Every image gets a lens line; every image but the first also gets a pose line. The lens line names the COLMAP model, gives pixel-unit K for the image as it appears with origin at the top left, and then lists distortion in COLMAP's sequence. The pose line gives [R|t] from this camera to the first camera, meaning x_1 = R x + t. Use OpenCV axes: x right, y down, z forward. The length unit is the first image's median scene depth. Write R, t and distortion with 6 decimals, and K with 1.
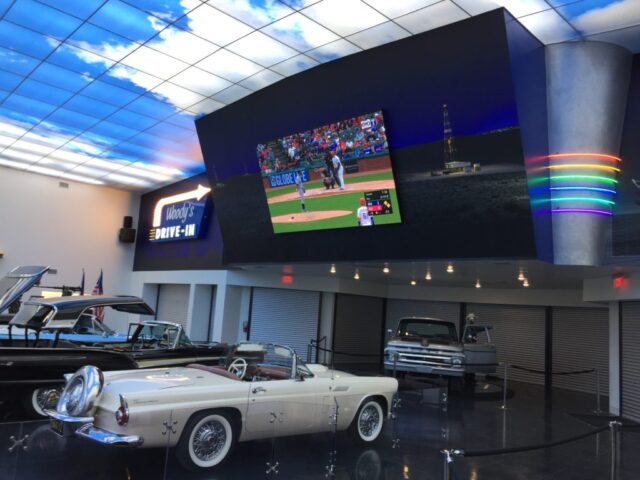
lens RADIAL K [[545.7, 0, 320.0], [0, 545.7, 240.0], [0, 0, 1]] dist [0.056367, -0.070019]
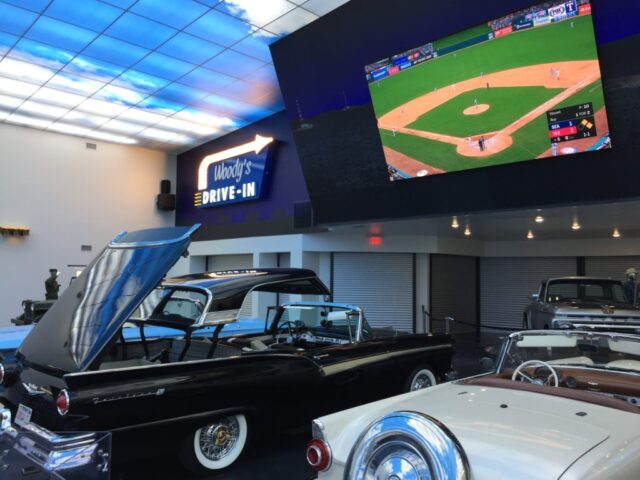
lens RADIAL K [[545.7, 0, 320.0], [0, 545.7, 240.0], [0, 0, 1]] dist [0.056367, -0.070019]
pose [[0.998388, -0.056209, 0.007904, -0.149009], [0.055614, 0.996530, 0.061935, 0.013879], [-0.011358, -0.061396, 0.998049, 0.162515]]
